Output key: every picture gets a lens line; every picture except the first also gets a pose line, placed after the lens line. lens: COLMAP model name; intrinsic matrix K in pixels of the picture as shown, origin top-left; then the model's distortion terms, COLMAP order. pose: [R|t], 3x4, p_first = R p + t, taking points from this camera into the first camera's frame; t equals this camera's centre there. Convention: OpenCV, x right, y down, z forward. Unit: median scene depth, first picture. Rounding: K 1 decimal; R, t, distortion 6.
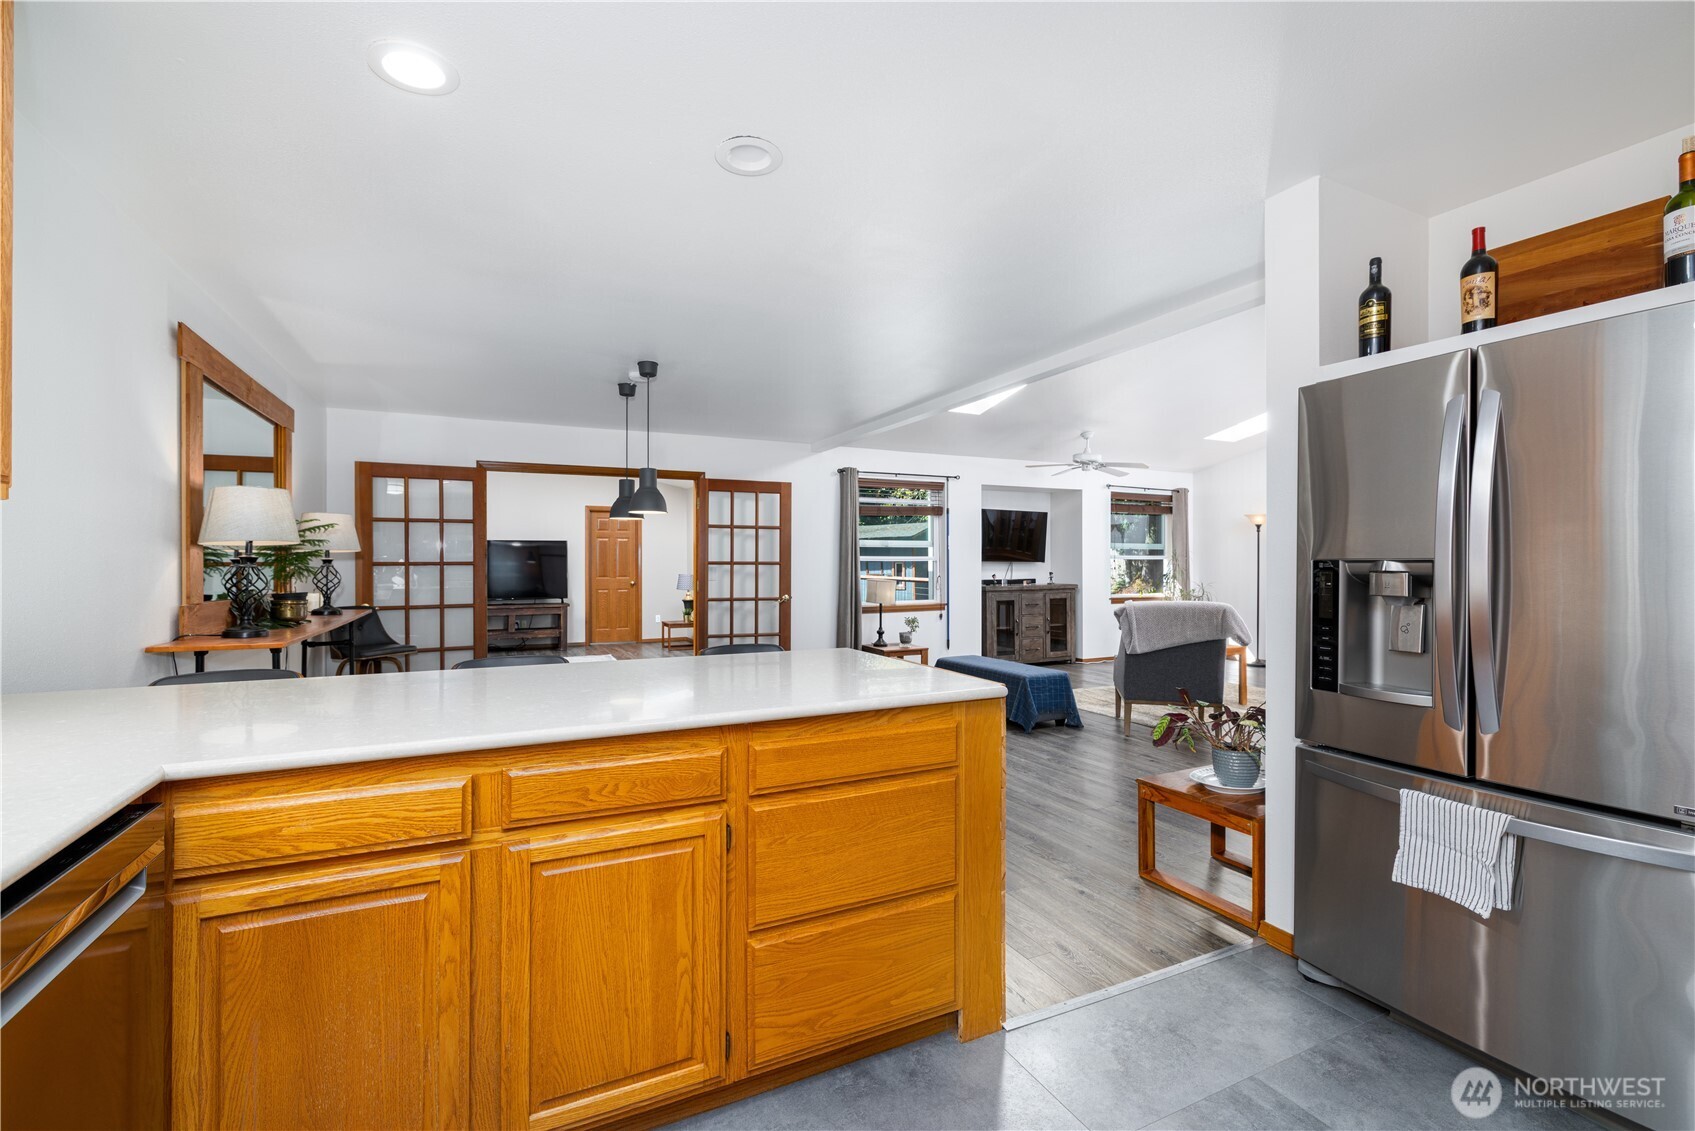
lens RADIAL K [[738.3, 0, 848.5], [0, 738.3, 563.2], [0, 0, 1]] dist [-0.001216, -0.000003]
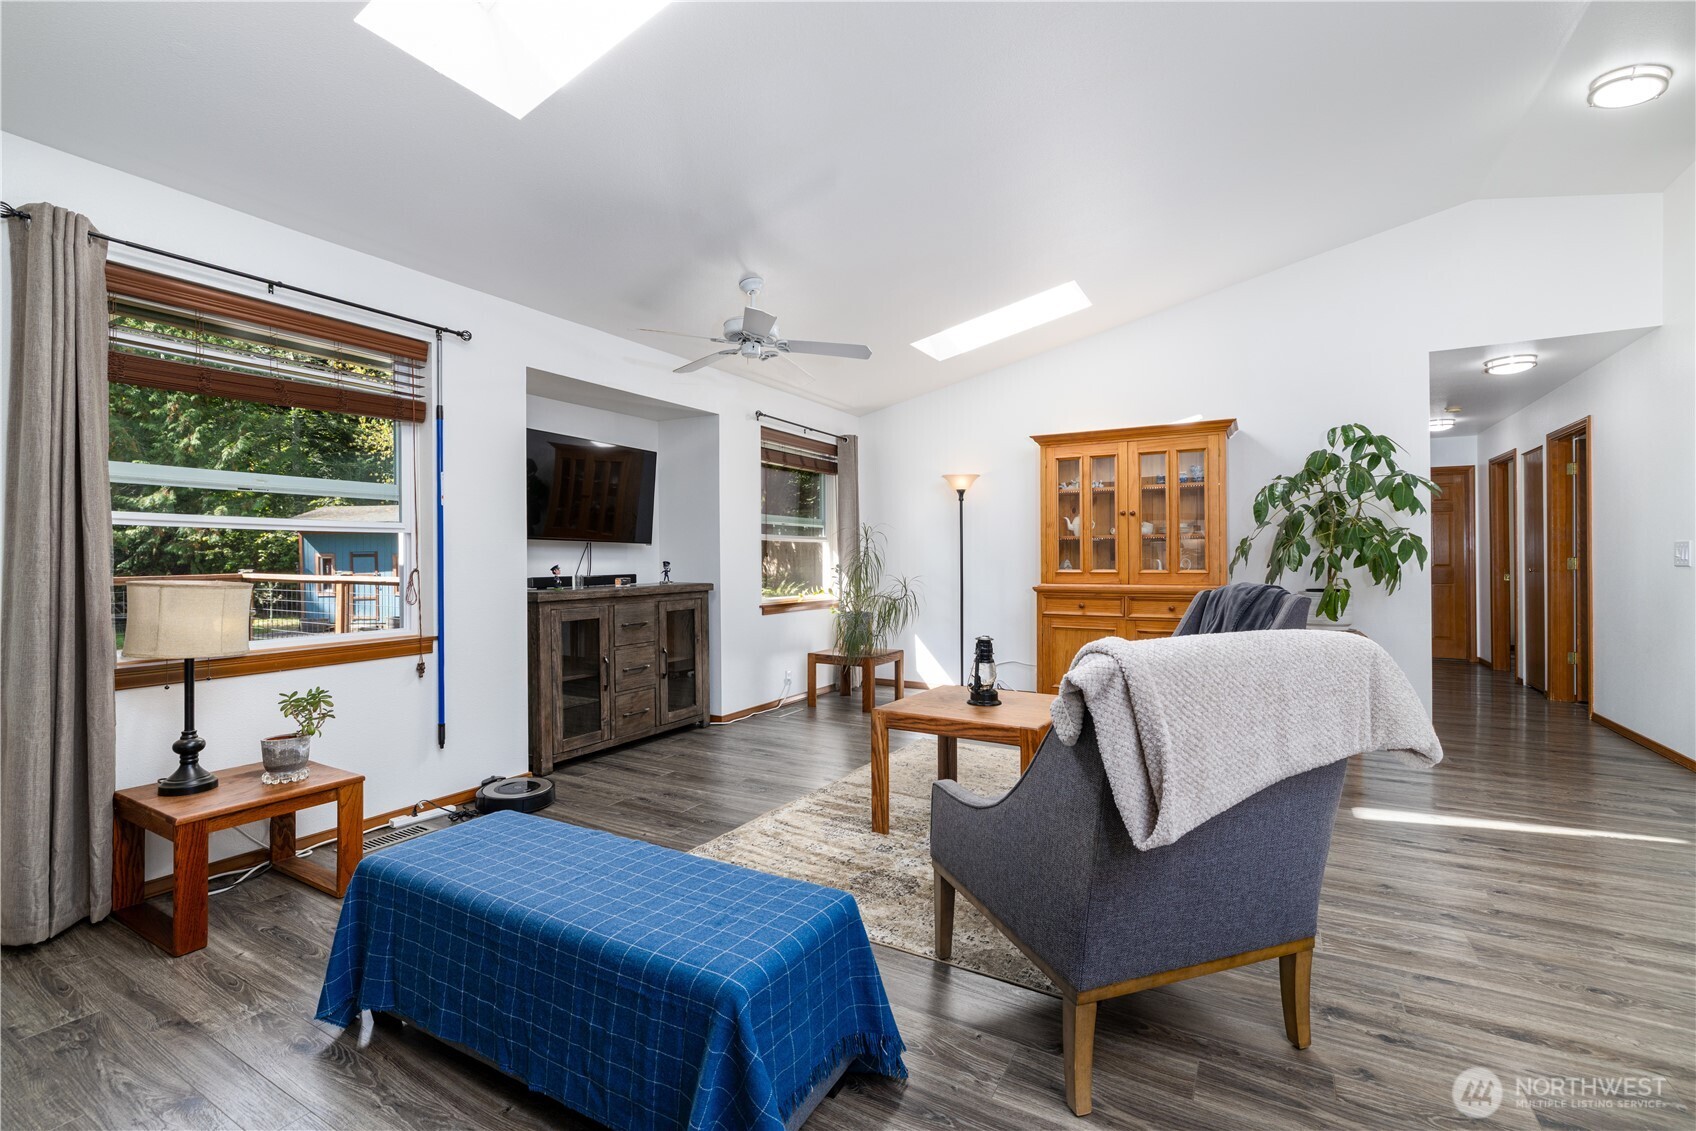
lens RADIAL K [[738.8, 0, 840.5], [0, 738.8, 563.7], [0, 0, 1]] dist [-0.001216, -0.000003]
pose [[0.838383, -0.006423, 0.545044, 0.089583], [0.005288, 0.999979, 0.003649, 0.012794], [-0.545057, -0.000177, 0.838399, 0.489776]]
